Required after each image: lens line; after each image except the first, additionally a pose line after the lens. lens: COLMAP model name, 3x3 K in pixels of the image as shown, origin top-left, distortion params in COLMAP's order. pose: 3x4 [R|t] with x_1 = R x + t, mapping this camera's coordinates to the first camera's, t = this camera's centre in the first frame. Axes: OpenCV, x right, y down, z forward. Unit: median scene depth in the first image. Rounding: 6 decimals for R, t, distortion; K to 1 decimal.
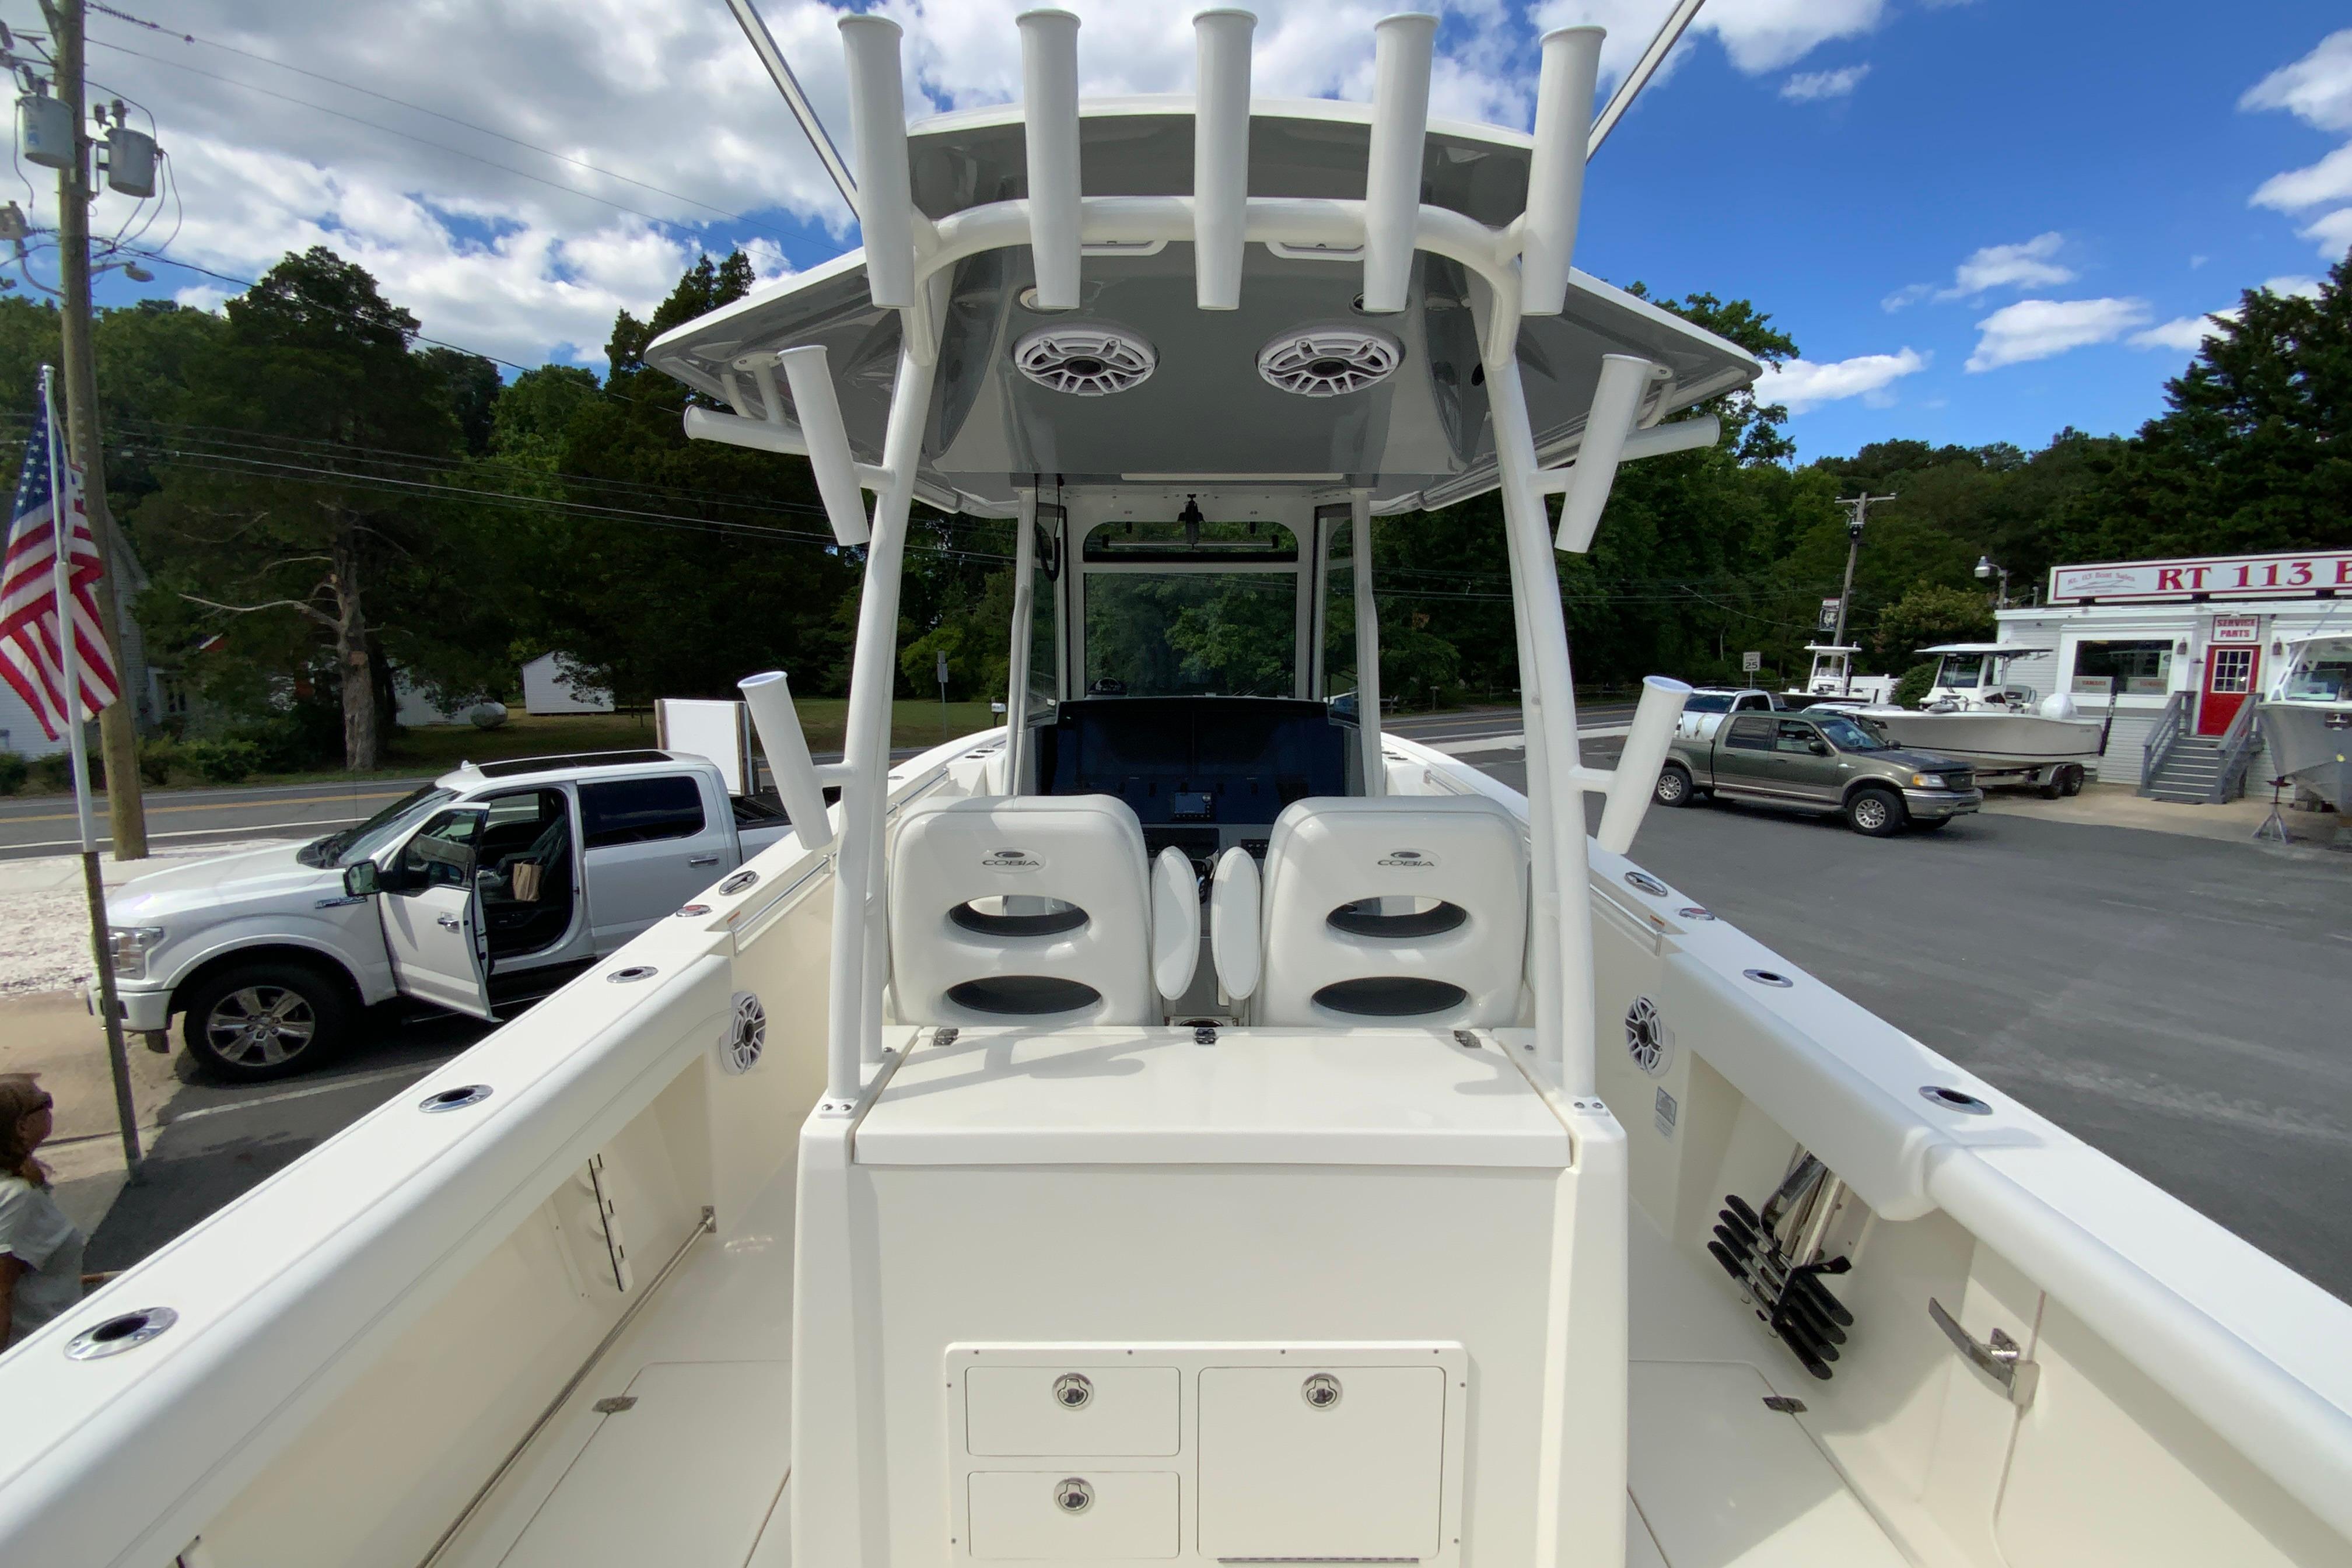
lens RADIAL K [[954.7, 0, 1176.5], [0, 954.7, 783.7], [0, 0, 1]] dist [0.013893, -0.014995]
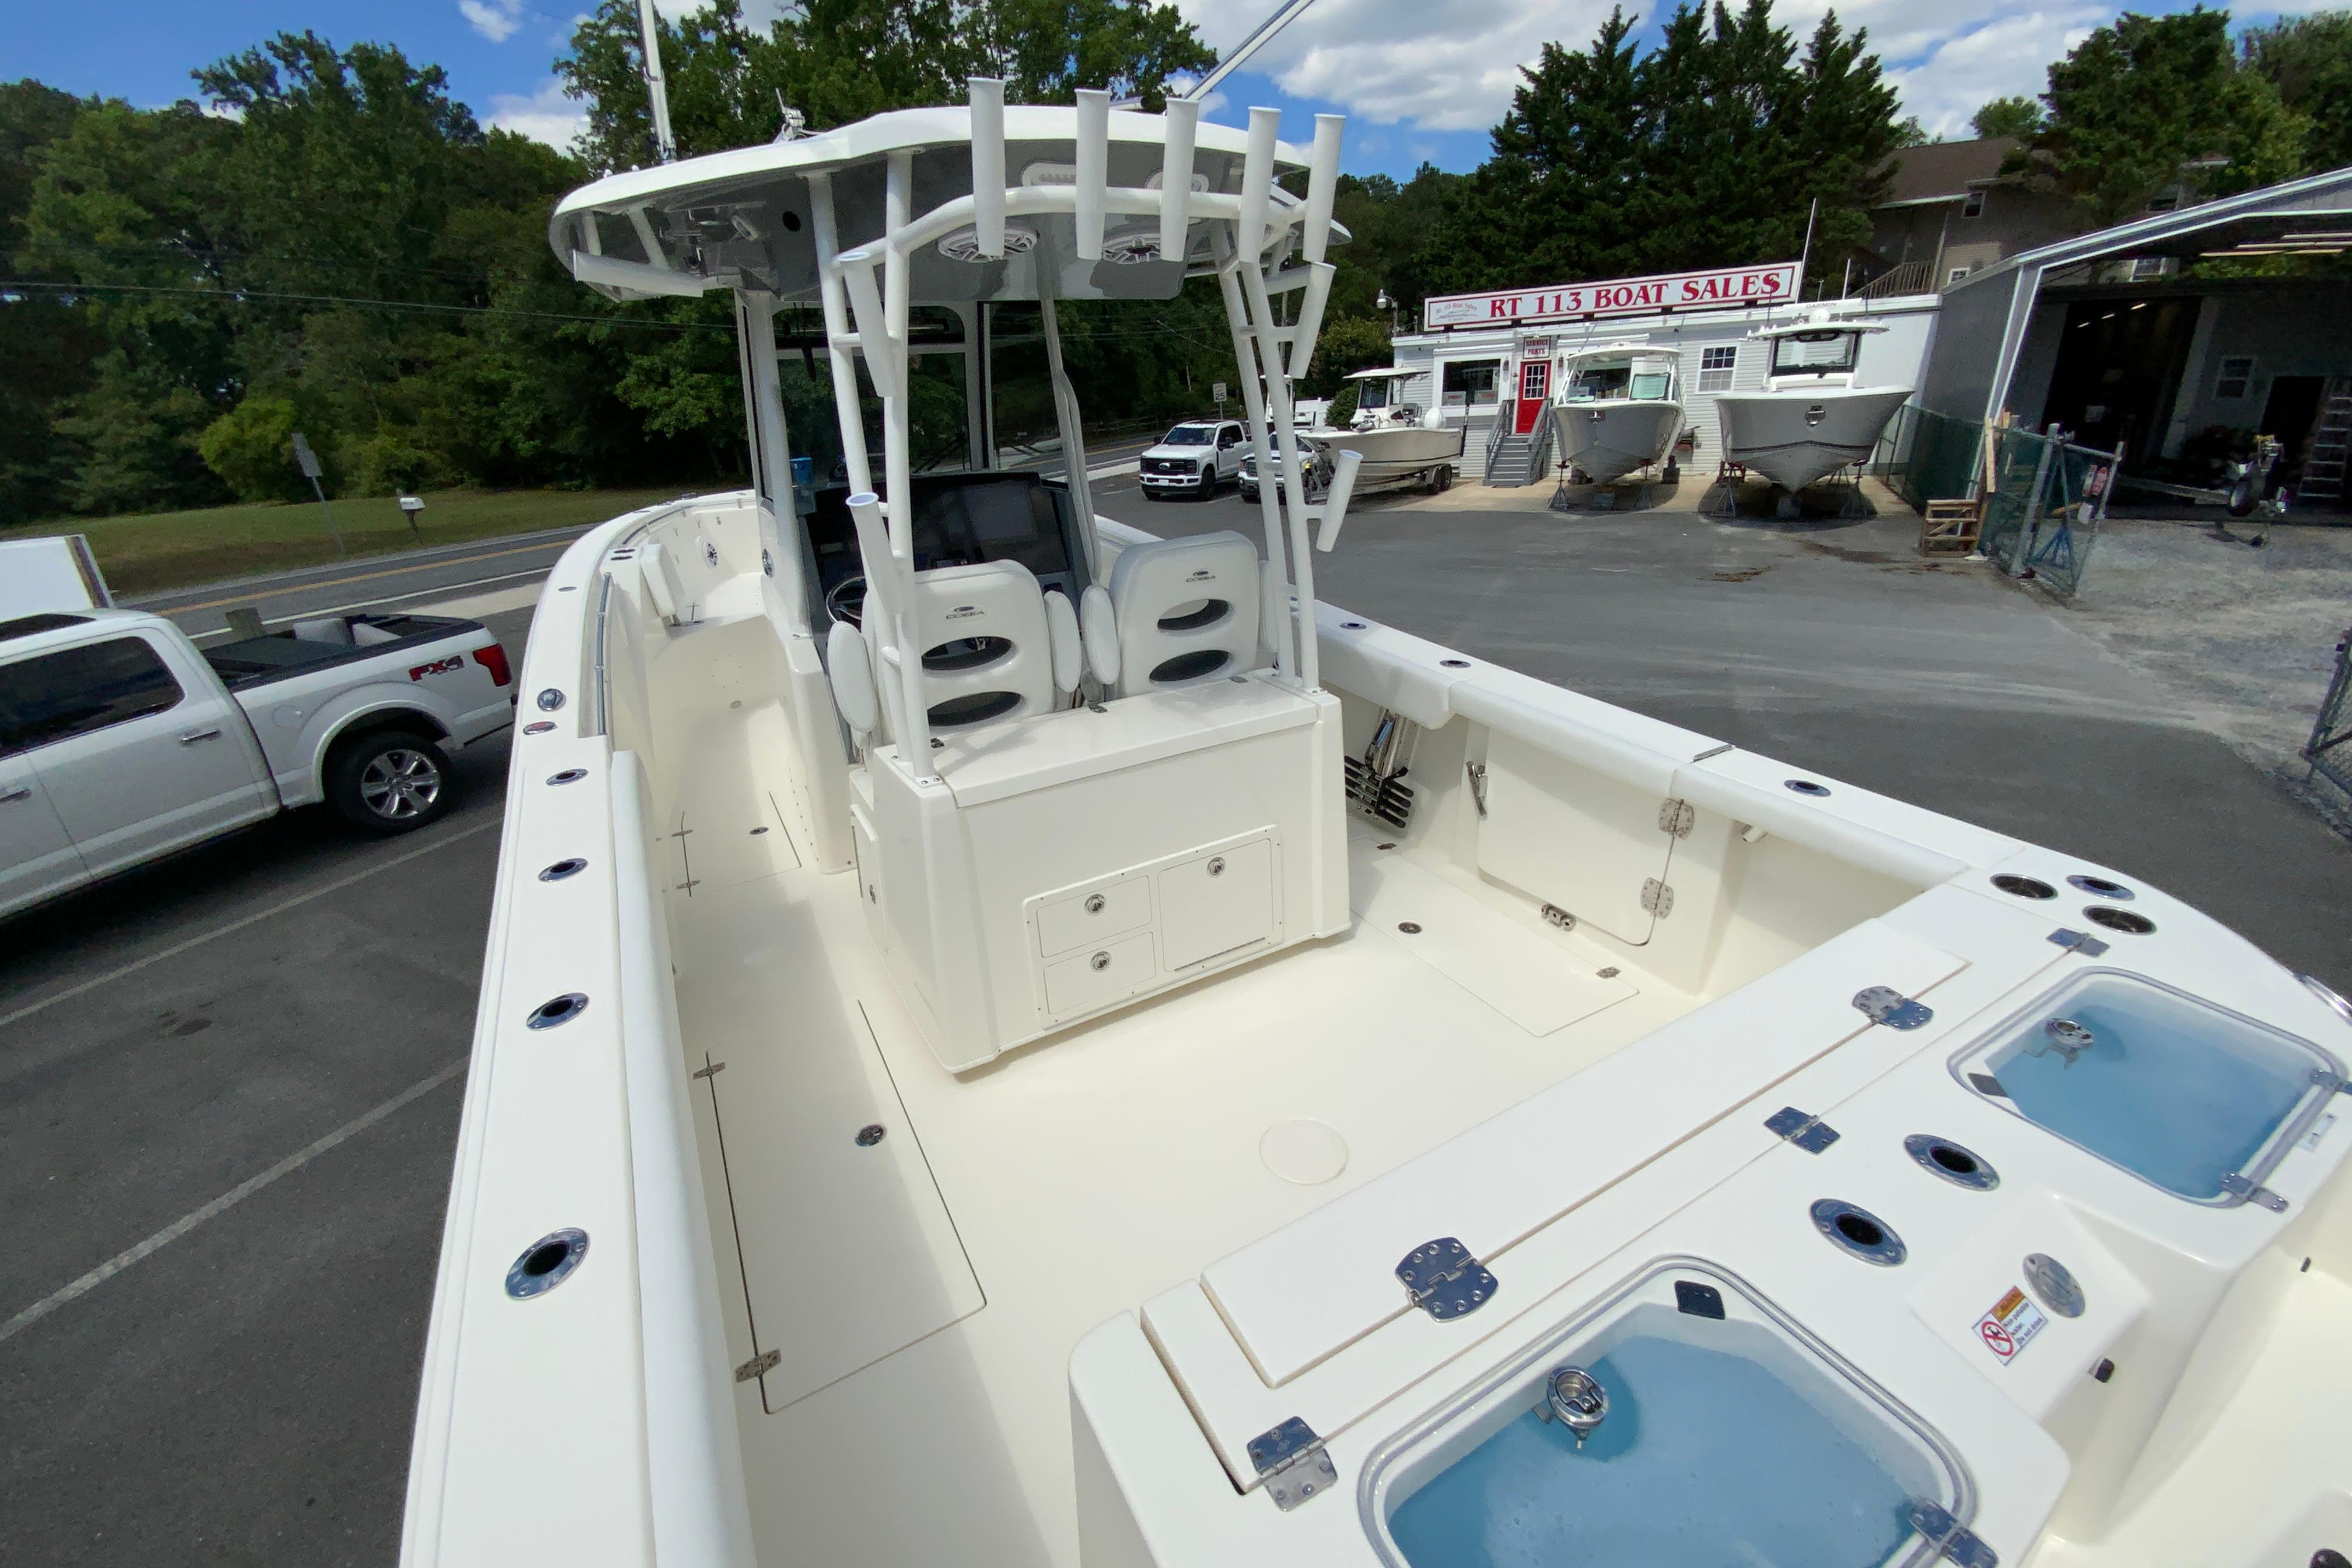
lens RADIAL K [[954.7, 0, 1181.3], [0, 954.7, 783.0], [0, 0, 1]] dist [0.013893, -0.014995]
pose [[0.871334, -0.228627, 0.434174, -0.045114], [0.114632, 0.955181, 0.272927, -0.002619], [-0.477113, -0.188040, 0.858489, -0.035613]]
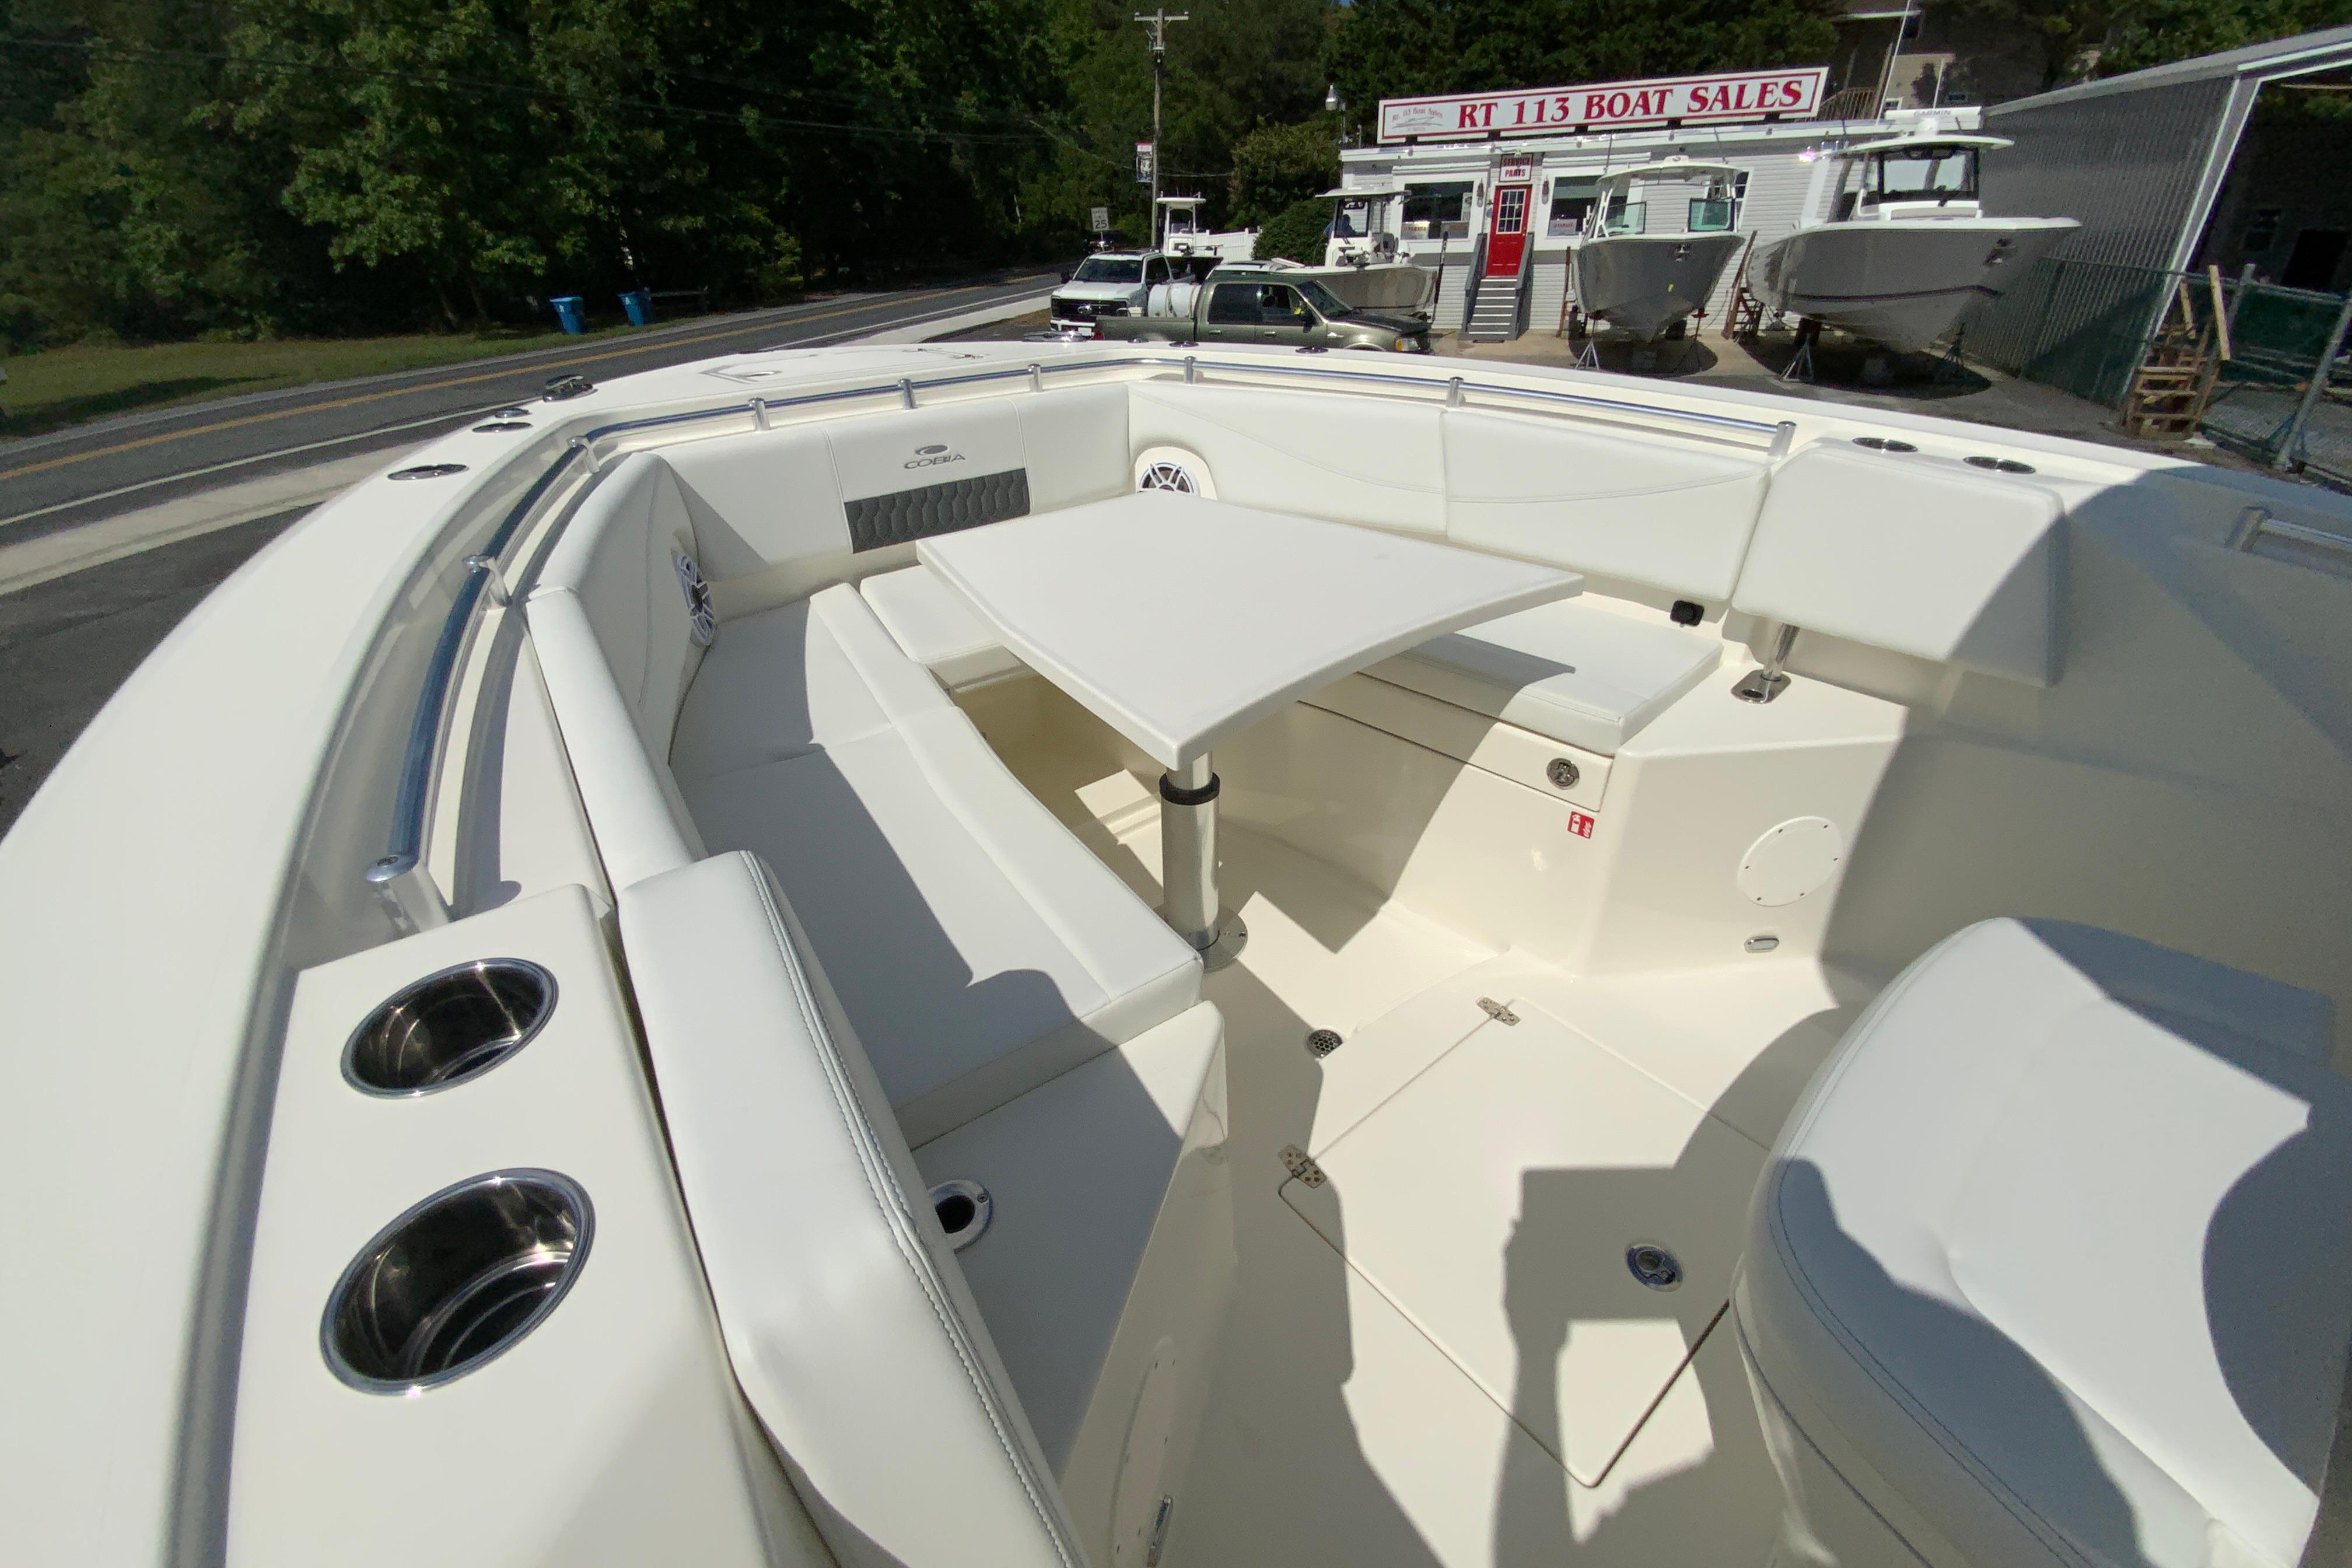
lens RADIAL K [[954.7, 0, 1177.6], [0, 954.7, 783.7], [0, 0, 1]] dist [0.013893, -0.014995]
pose [[0.773868, -0.342141, 0.532980, -0.041700], [0.111887, 0.902147, 0.416668, -0.020322], [-0.623386, -0.262813, 0.736424, 0.200449]]
